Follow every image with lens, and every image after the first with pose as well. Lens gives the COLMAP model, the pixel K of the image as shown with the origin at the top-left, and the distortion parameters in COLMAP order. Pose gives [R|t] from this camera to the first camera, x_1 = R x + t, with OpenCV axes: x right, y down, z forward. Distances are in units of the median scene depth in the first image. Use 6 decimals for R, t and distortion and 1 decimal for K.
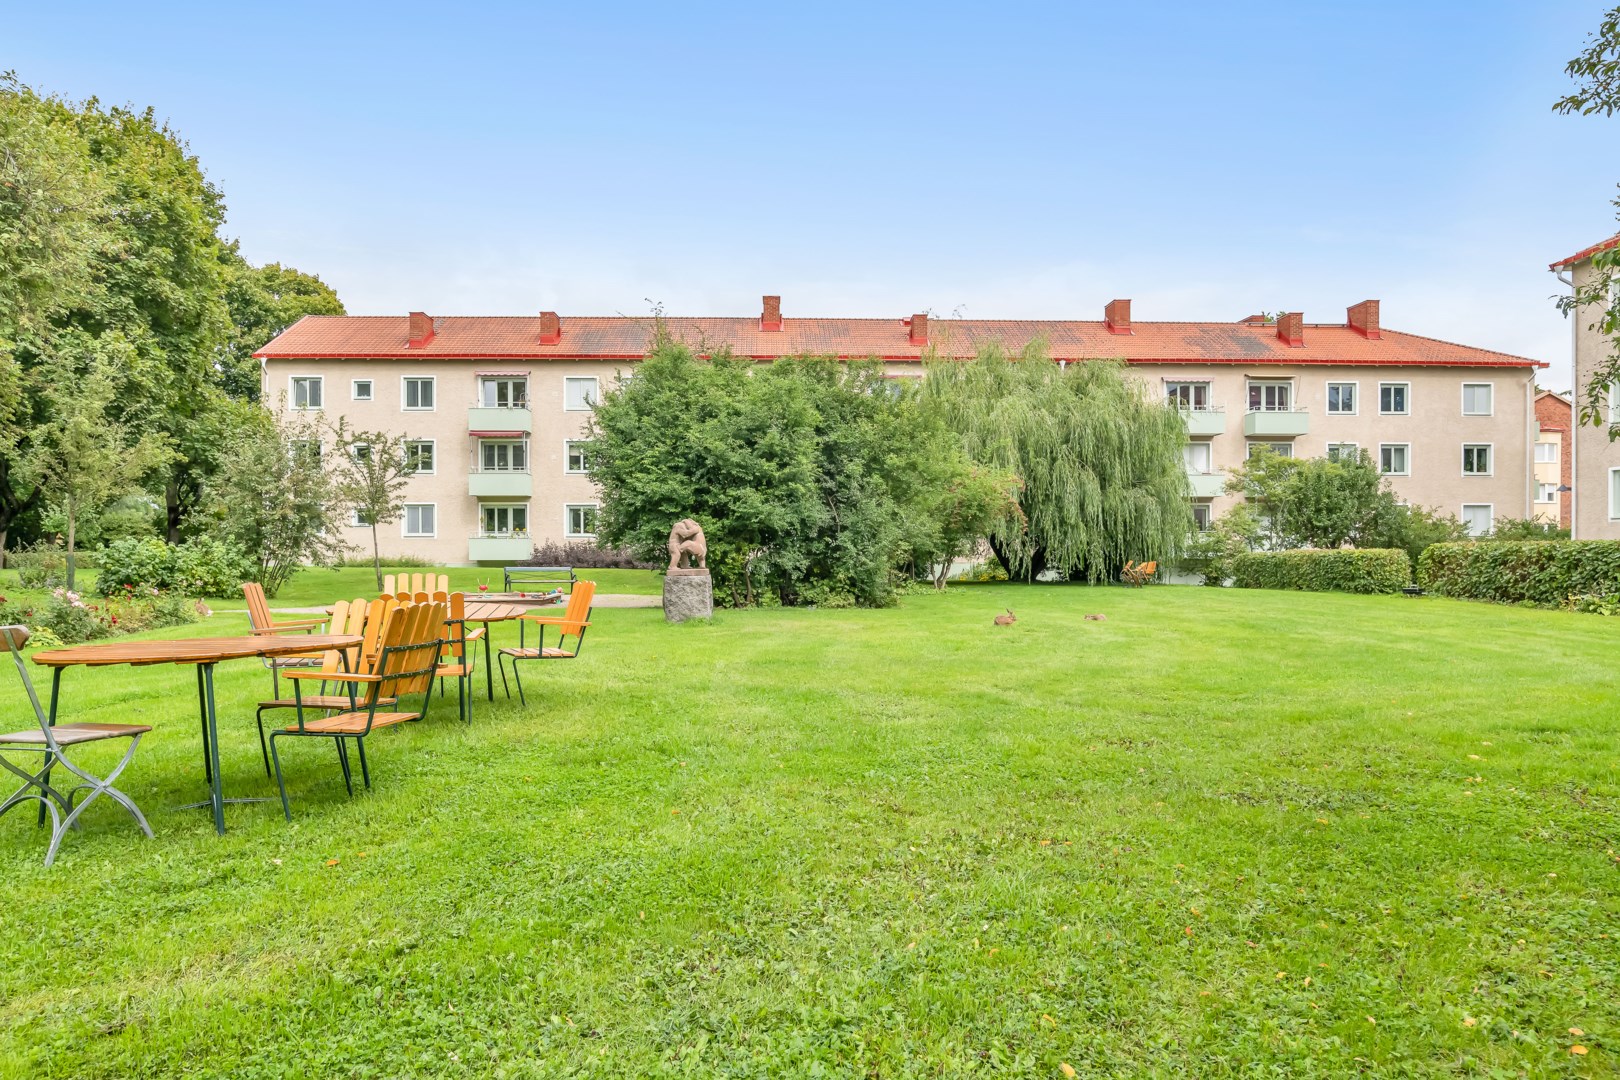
lens RADIAL K [[1183.5, 0, 809.6], [0, 1183.5, 541.9], [0, 0, 1]] dist [0.002859, -0.001226]
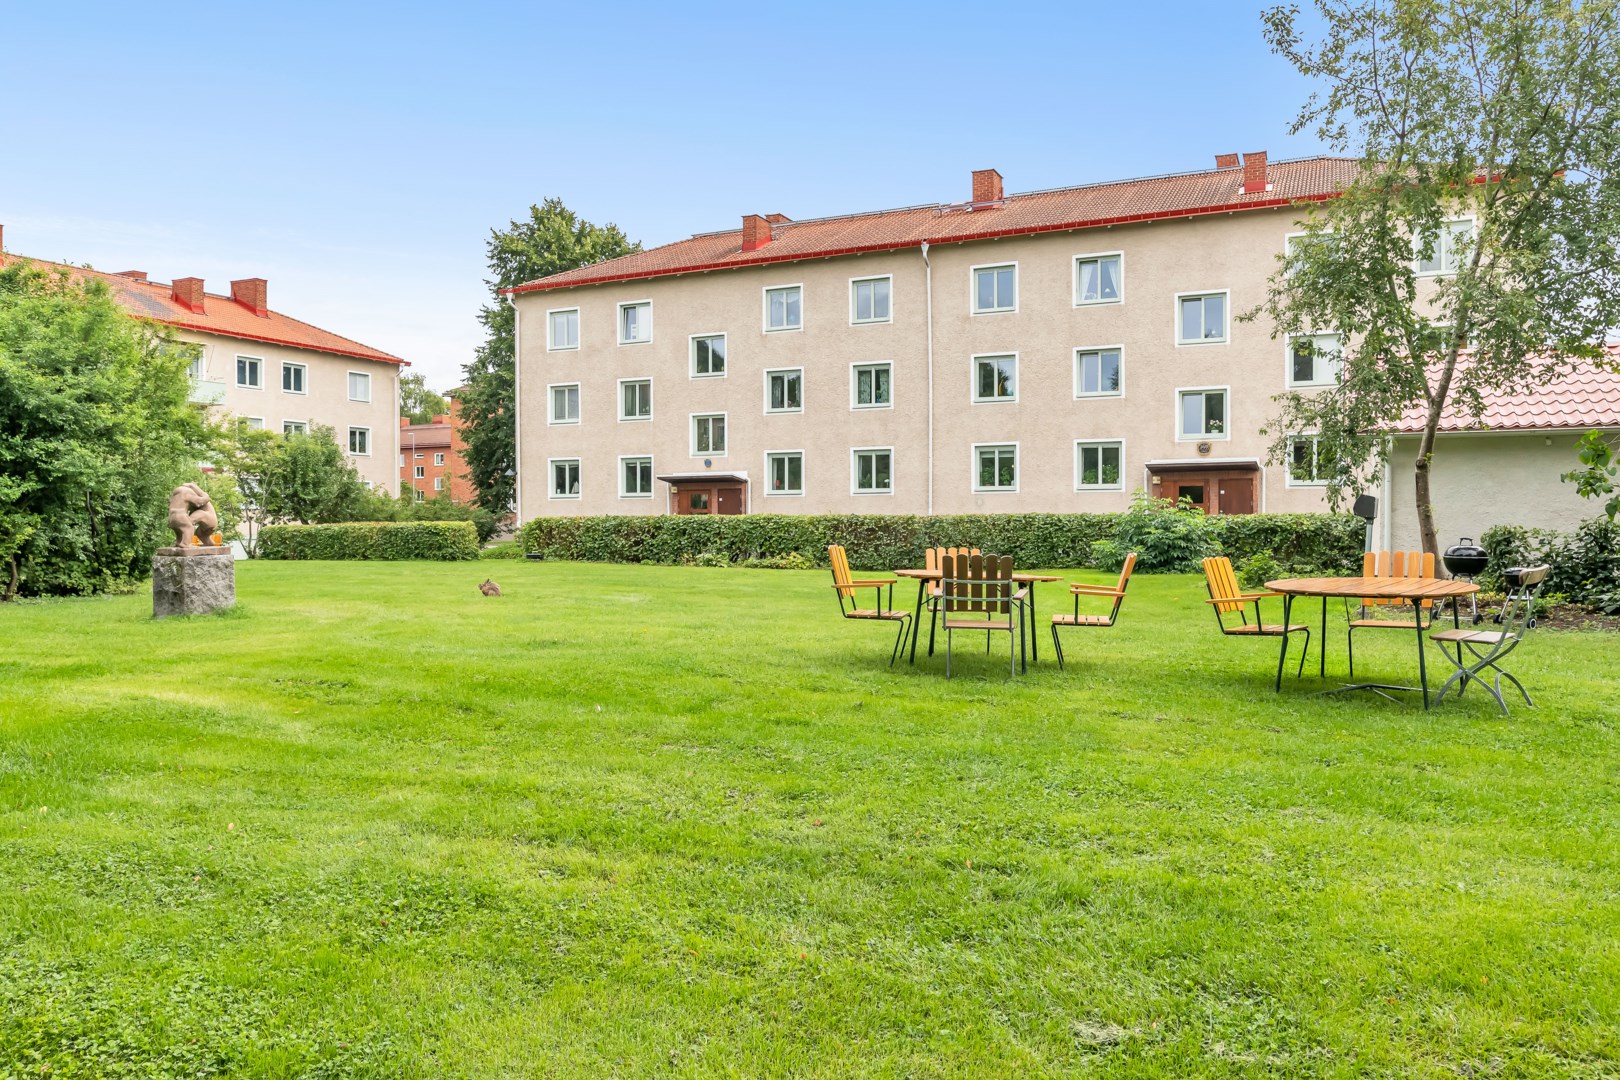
lens RADIAL K [[1183.5, 0, 808.6], [0, 1183.5, 542.7], [0, 0, 1]] dist [0.002859, -0.001226]
pose [[0.467931, -0.015798, 0.883624, -0.272650], [-0.005165, 0.999774, 0.020610, 0.000921], [-0.883750, -0.014208, 0.467743, 0.124412]]
